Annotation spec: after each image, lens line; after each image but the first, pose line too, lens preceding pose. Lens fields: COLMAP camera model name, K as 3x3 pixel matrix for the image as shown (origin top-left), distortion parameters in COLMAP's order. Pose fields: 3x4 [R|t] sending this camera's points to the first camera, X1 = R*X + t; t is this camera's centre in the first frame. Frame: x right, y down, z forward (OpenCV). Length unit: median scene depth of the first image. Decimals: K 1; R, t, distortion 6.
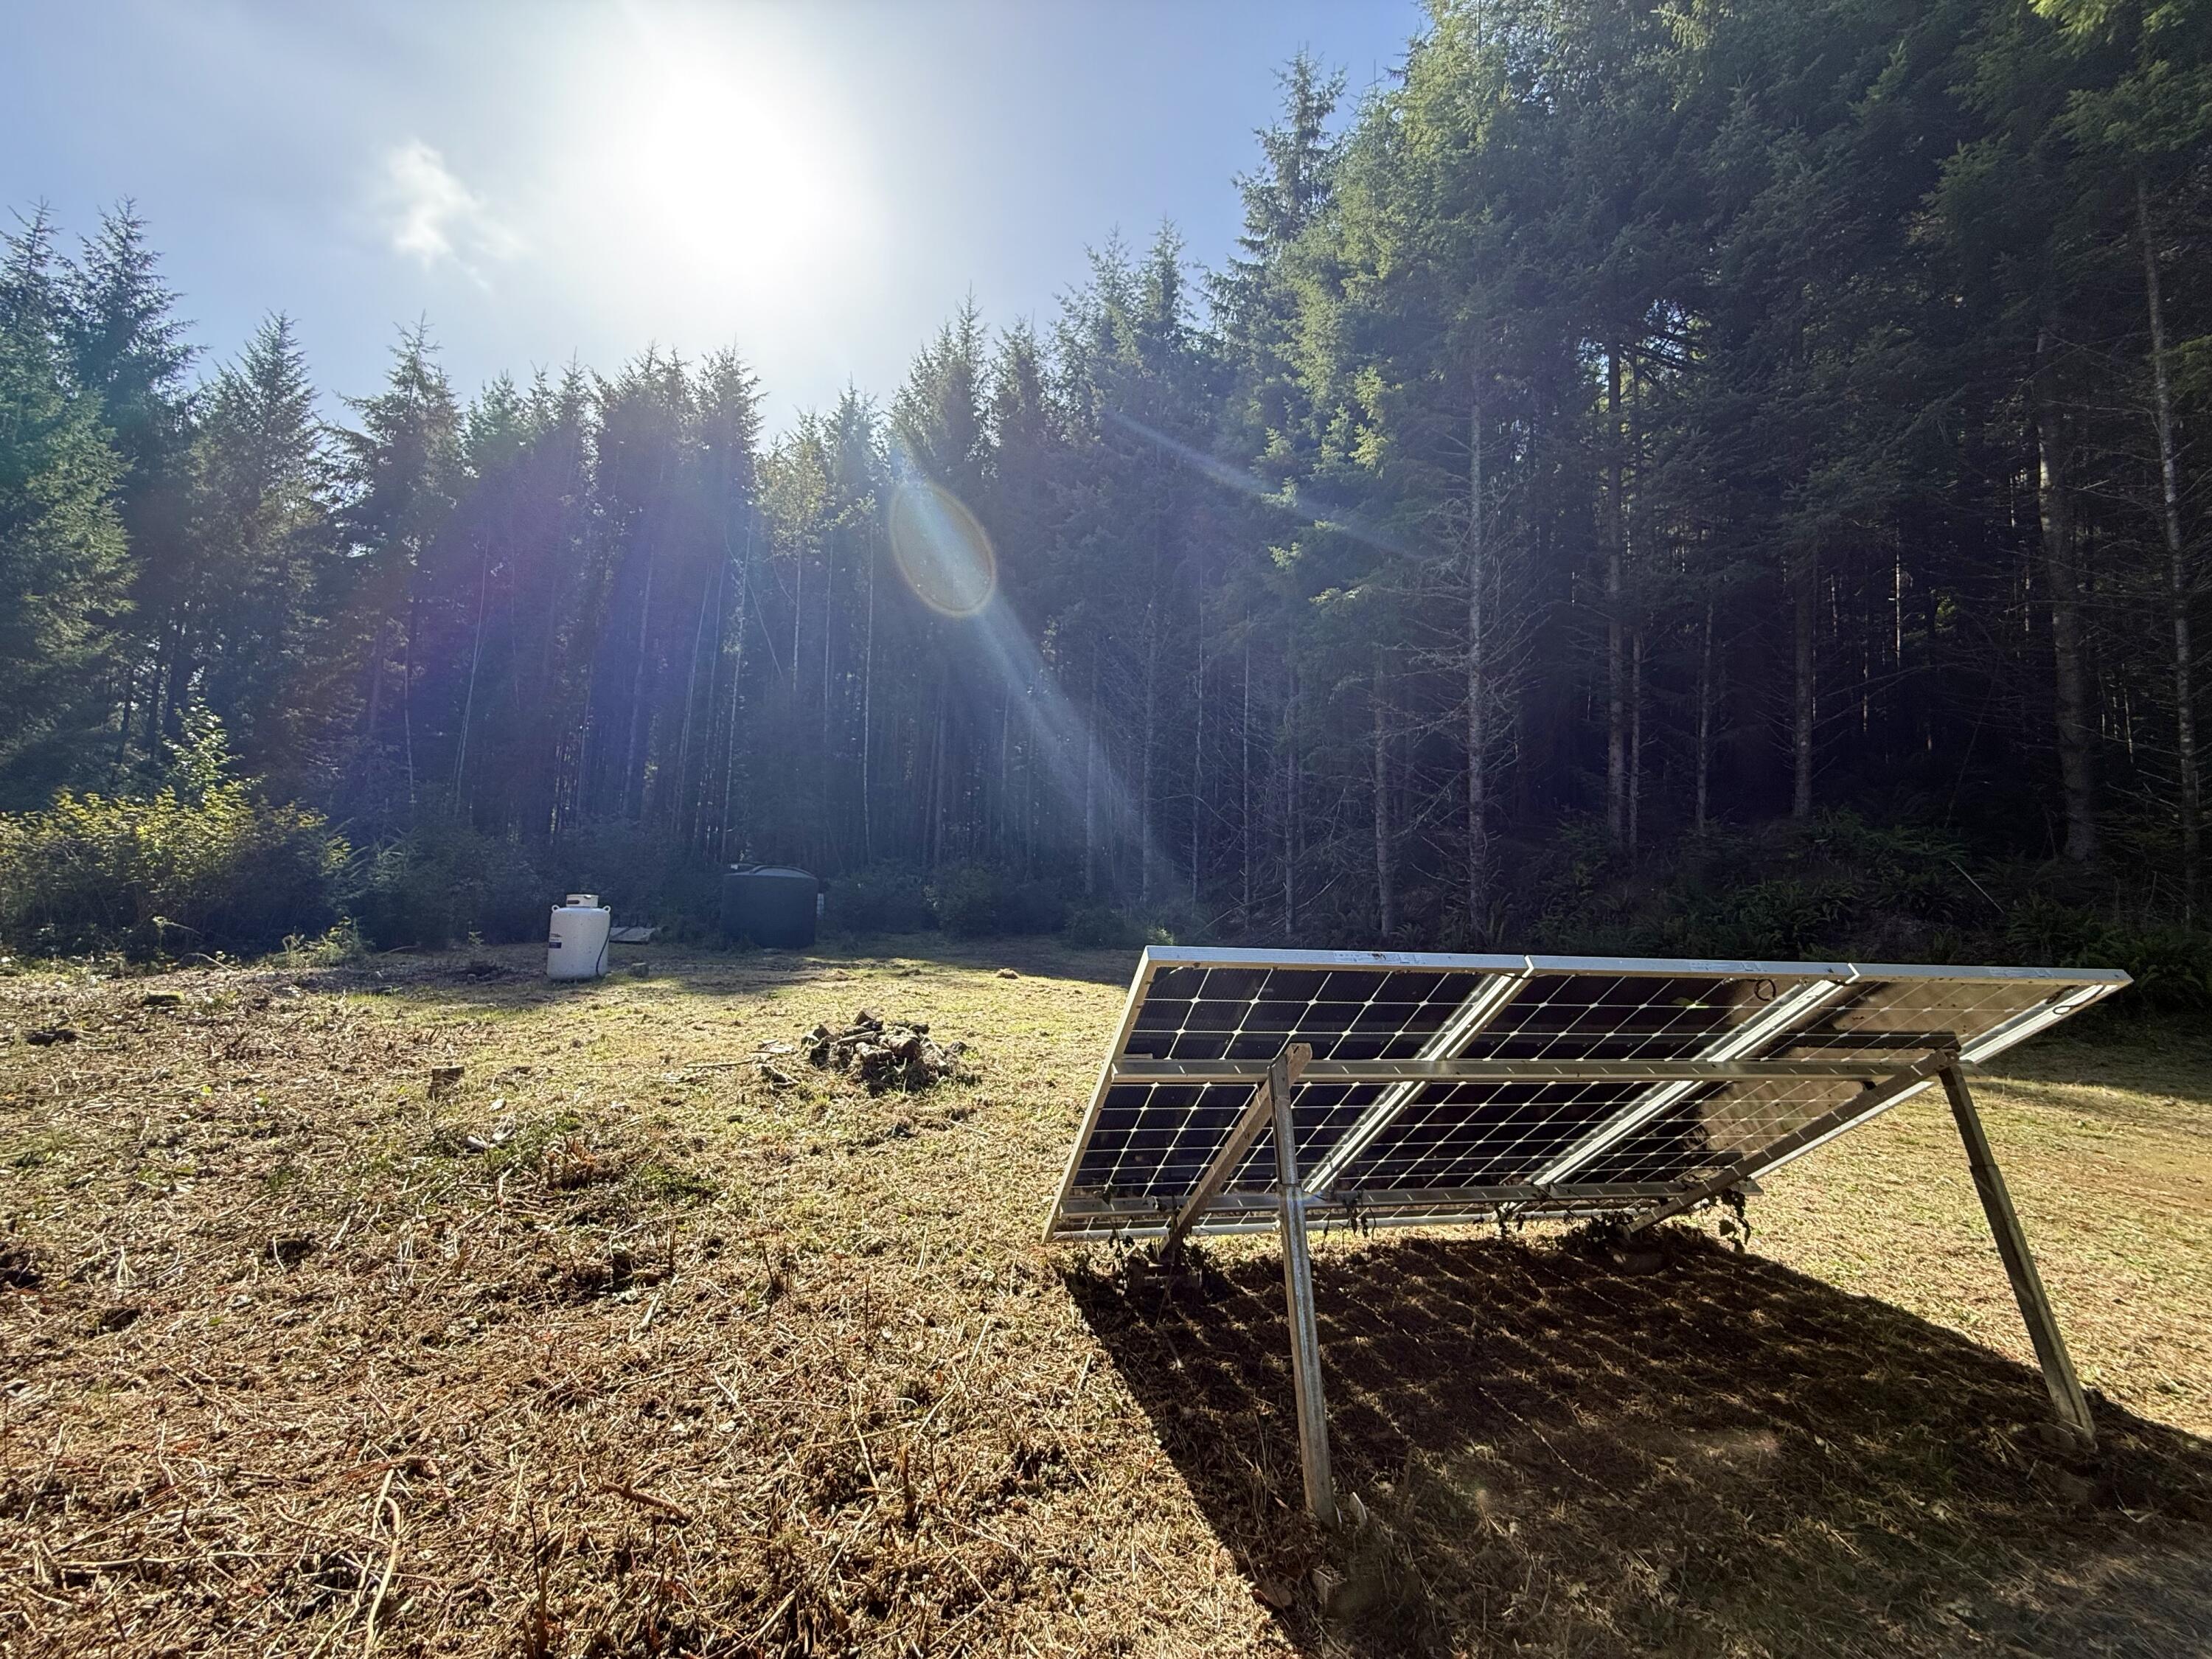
lens RADIAL K [[883.0, 0, 1106.0], [0, 883.0, 829.5], [0, 0, 1]] dist [-0.000262, 0.000118]
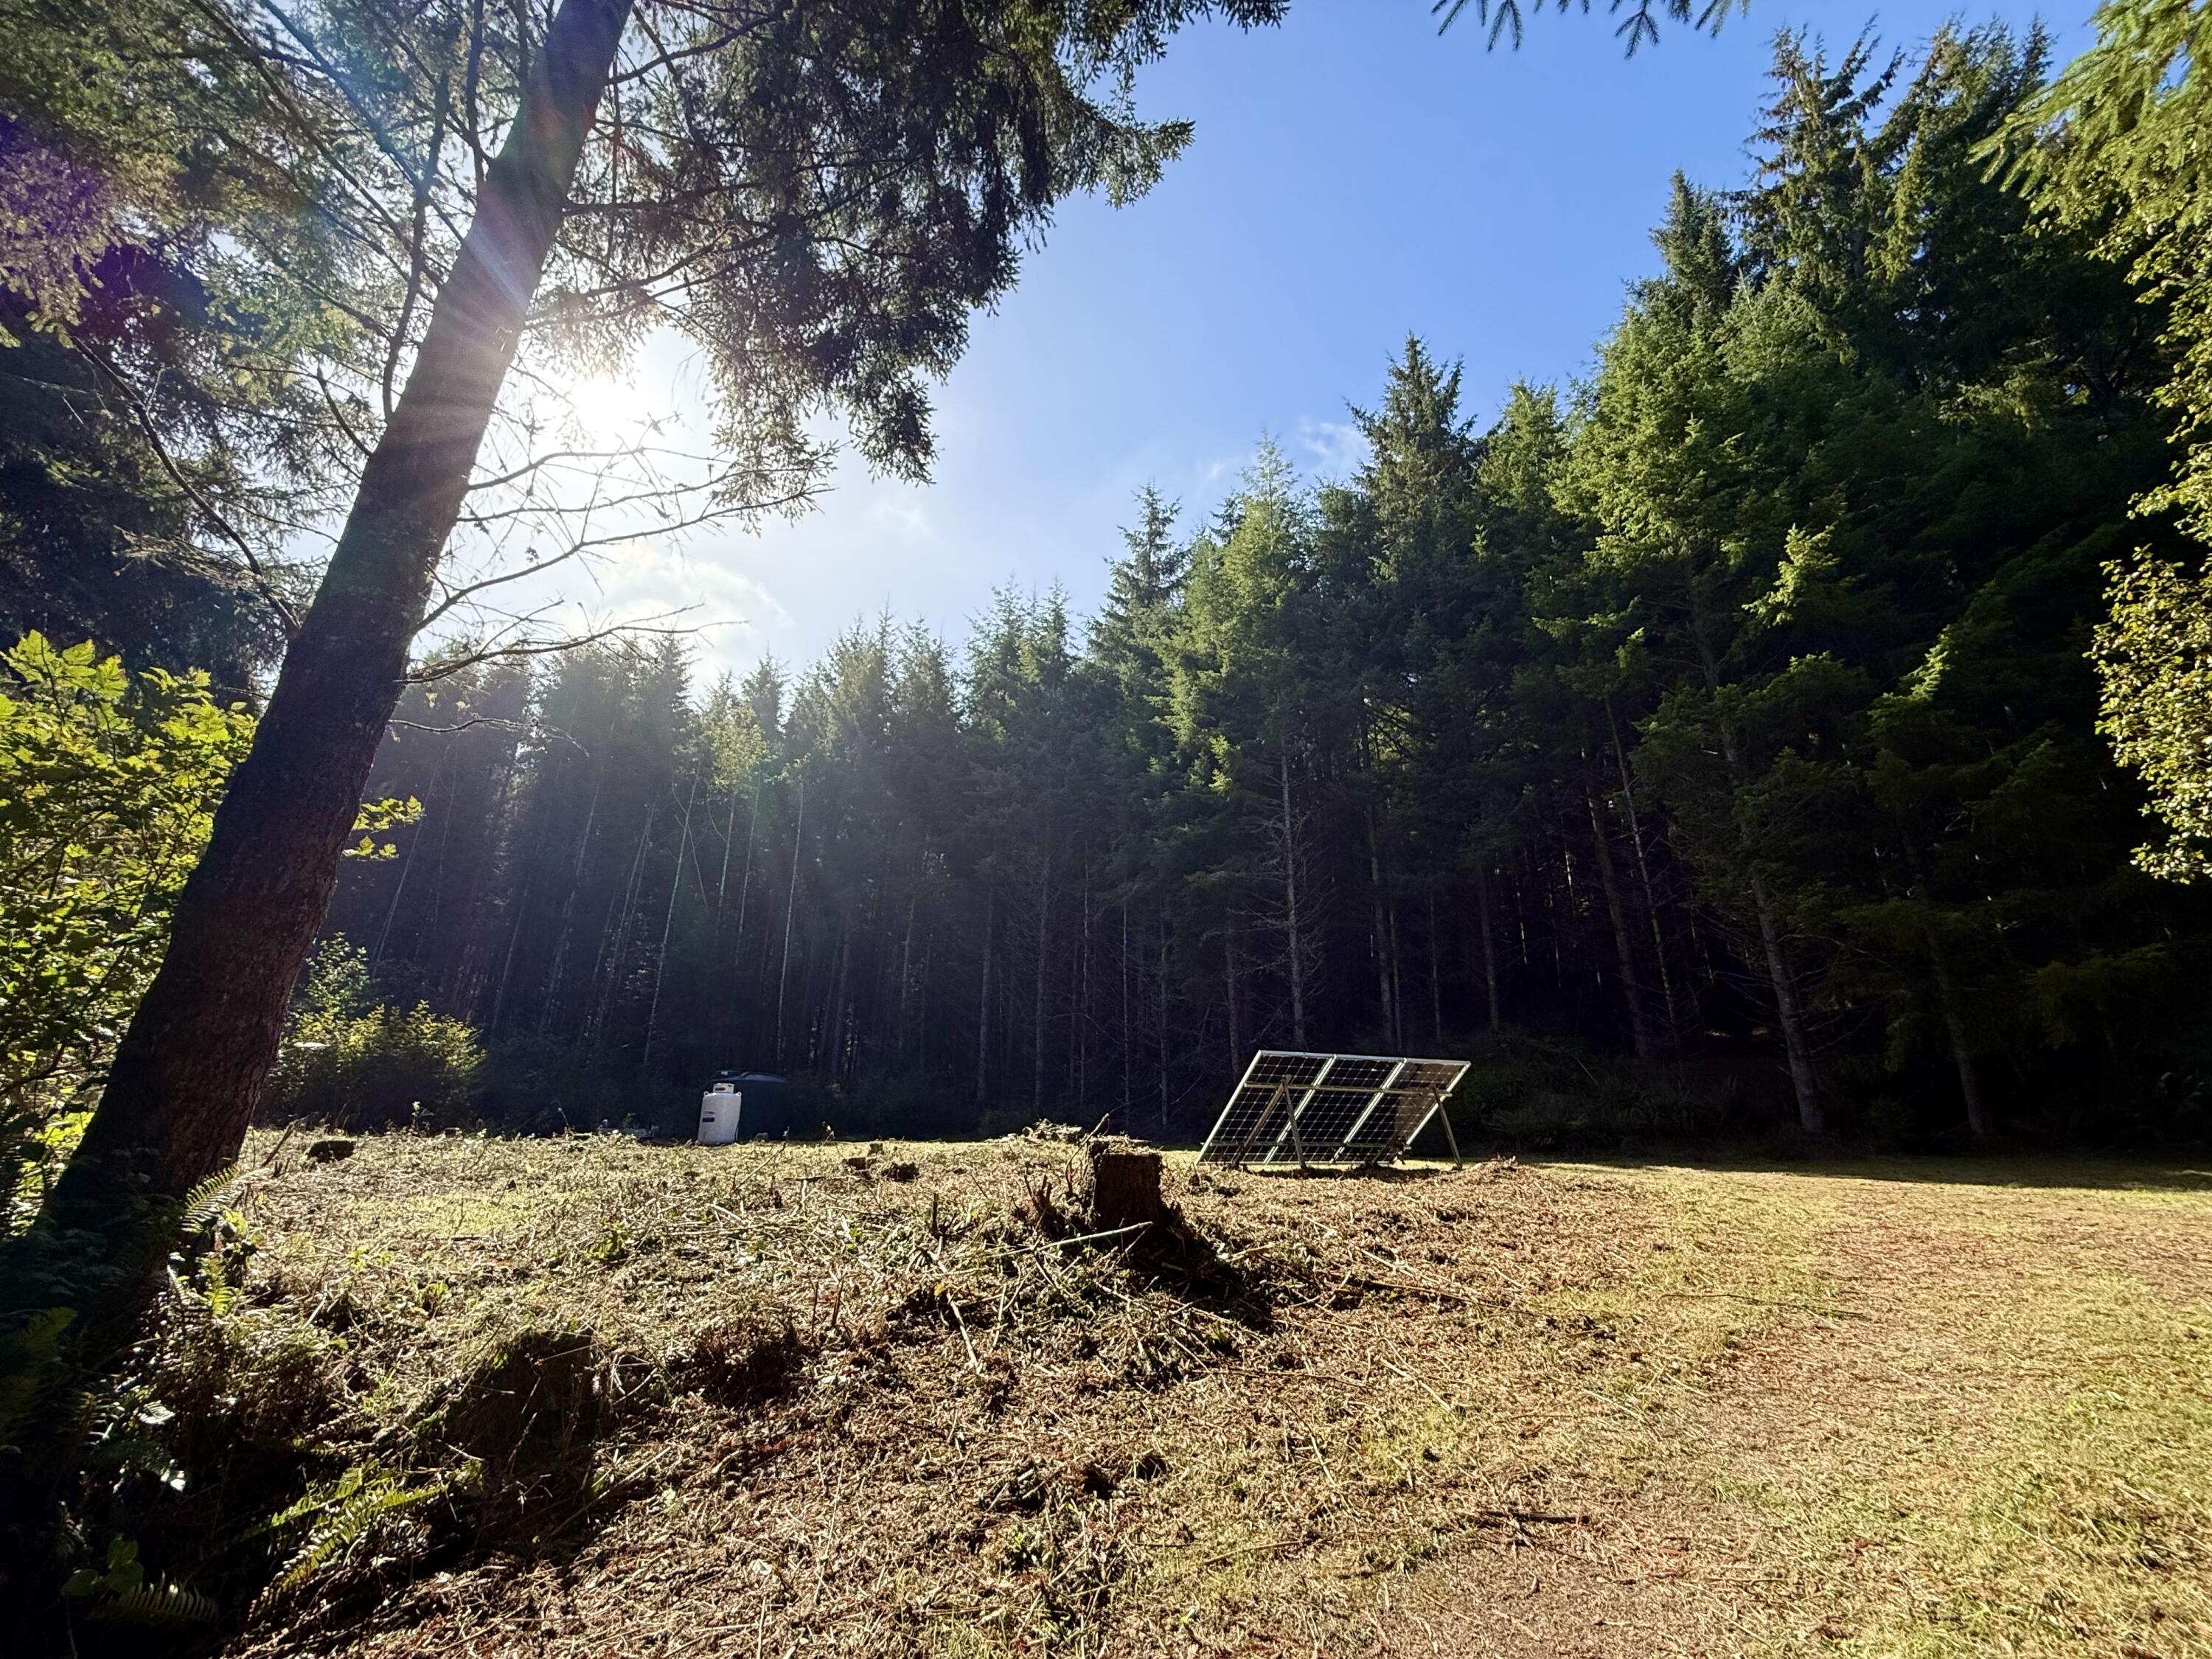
lens RADIAL K [[883.0, 0, 1106.0], [0, 883.0, 829.5], [0, 0, 1]] dist [-0.000262, 0.000118]
pose [[0.979861, 0.045198, 0.194497, -0.155184], [0.002754, 0.970894, -0.239494, 0.010252], [-0.199660, 0.235207, 0.951217, -0.323410]]
